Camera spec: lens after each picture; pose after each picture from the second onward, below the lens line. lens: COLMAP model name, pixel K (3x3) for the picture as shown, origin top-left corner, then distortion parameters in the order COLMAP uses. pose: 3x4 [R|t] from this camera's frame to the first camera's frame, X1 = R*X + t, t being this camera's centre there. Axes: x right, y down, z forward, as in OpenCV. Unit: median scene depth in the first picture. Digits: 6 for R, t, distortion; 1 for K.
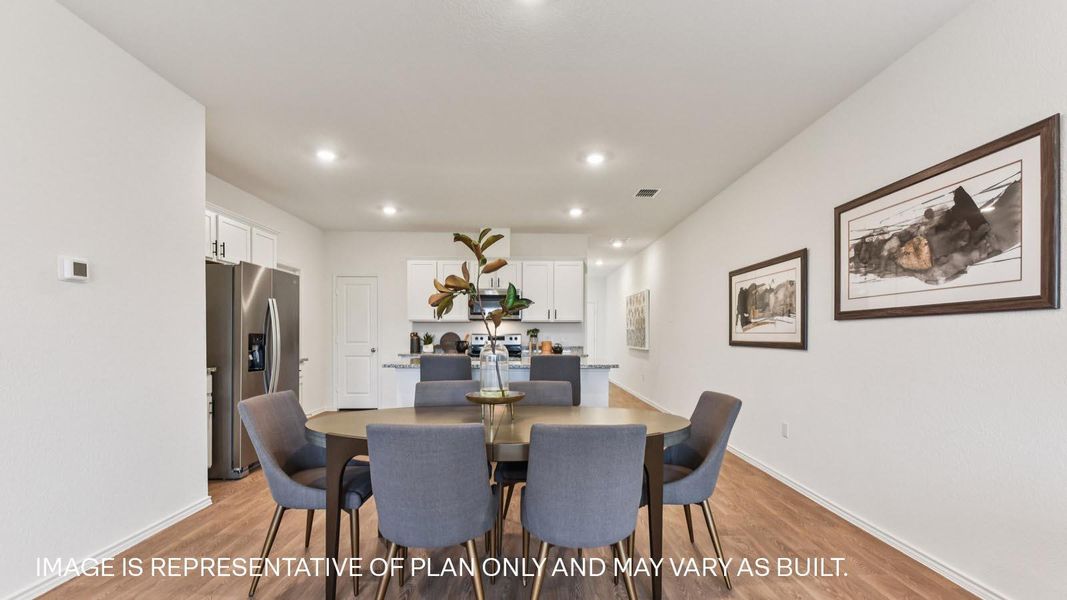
lens RADIAL K [[438.0, 0, 538.8], [0, 438.0, 338.6], [0, 0, 1]] dist [-0.001433, -0.001438]
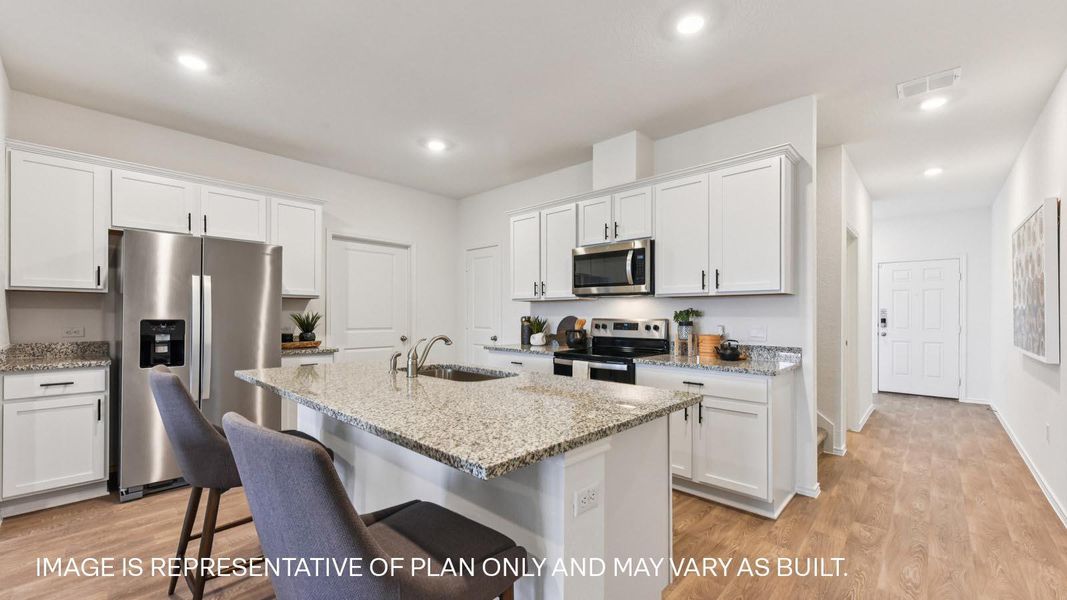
lens RADIAL K [[422.4, 0, 540.0], [0, 422.4, 313.4], [0, 0, 1]] dist [0.006620, -0.002269]
pose [[0.720493, -0.002680, -0.693457, 0.421410], [-0.007127, 0.999911, -0.011270, -0.021857], [0.693425, 0.013062, 0.720410, 1.017985]]
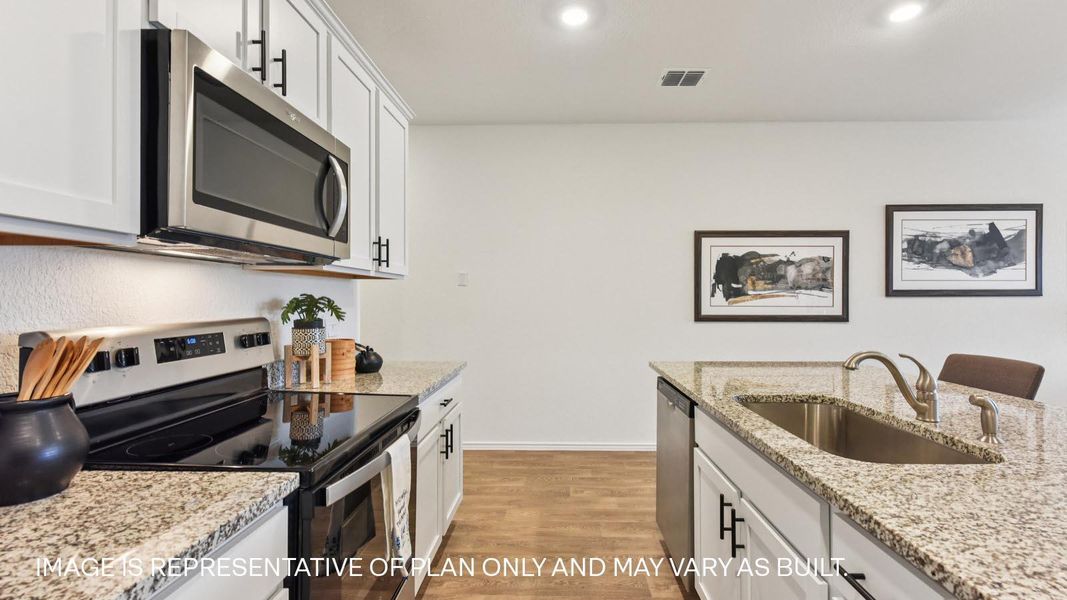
lens RADIAL K [[438.0, 0, 528.7], [0, 438.0, 301.0], [0, 0, 1]] dist [-0.001433, -0.001438]
pose [[0.060551, -0.007472, 0.998137, -0.532980], [0.007849, 0.999945, 0.007010, -0.039731], [-0.998134, 0.007410, 0.060607, 1.677970]]
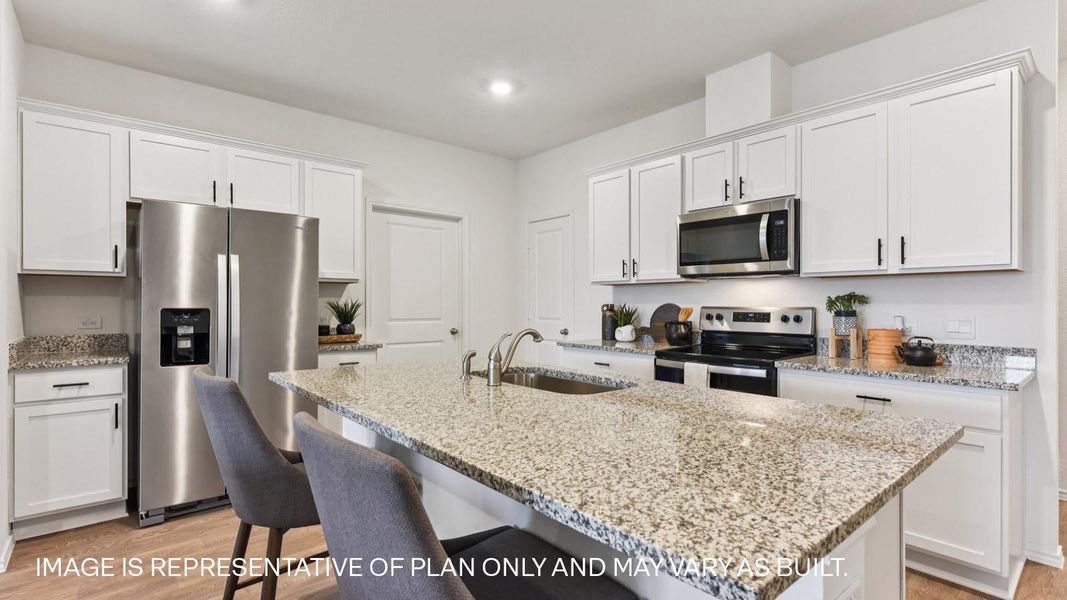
lens RADIAL K [[495.1, 0, 537.7], [0, 495.1, 303.1], [0, 0, 1]] dist [0.005452, -0.003786]
pose [[0.640375, -0.001612, -0.768061, 0.291993], [-0.006328, 0.999953, -0.007374, -0.019764], [0.768037, 0.009582, 0.640334, 1.028286]]
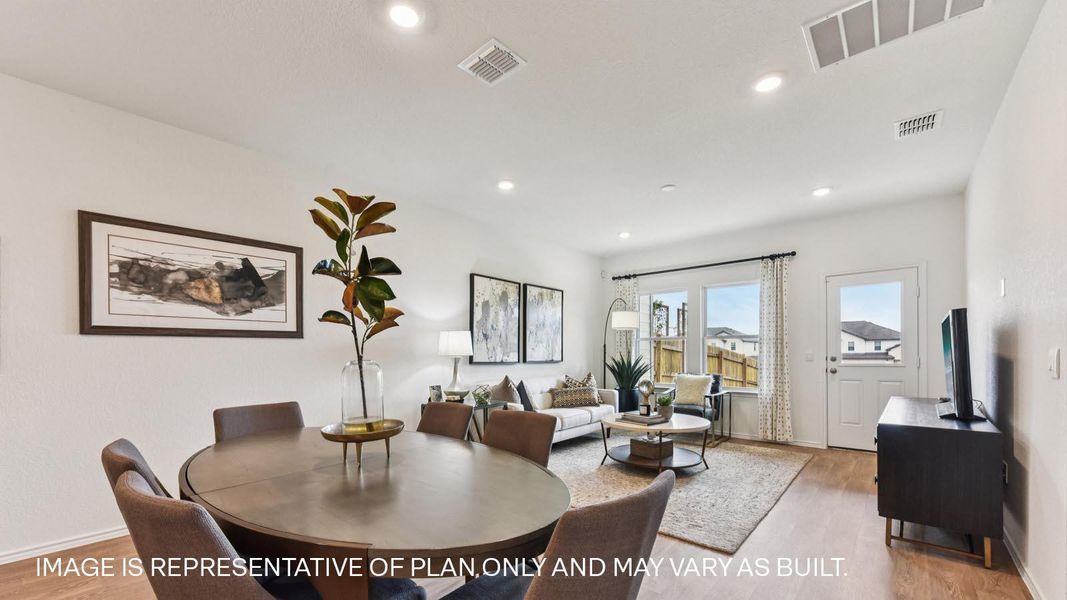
lens RADIAL K [[422.4, 0, 547.0], [0, 422.4, 350.3], [0, 0, 1]] dist [0.006620, -0.002269]
pose [[-0.747019, 0.004915, 0.664785, -0.542599], [0.009043, 0.999955, 0.002768, -0.002808], [-0.664741, 0.008080, -0.747030, 0.880423]]
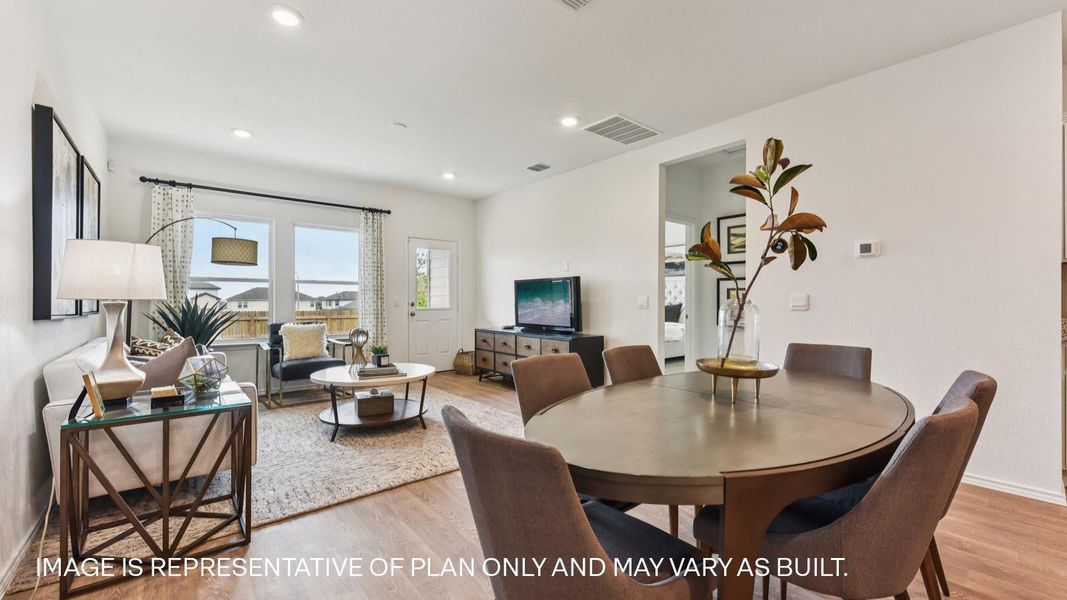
lens RADIAL K [[422.4, 0, 533.6], [0, 422.4, 300.4], [0, 0, 1]] dist [0.006620, -0.002269]
pose [[-0.779425, -0.003992, -0.626483, 0.431445], [-0.008742, 0.999952, 0.004506, 0.010031], [0.626435, 0.008989, -0.779422, 0.887441]]
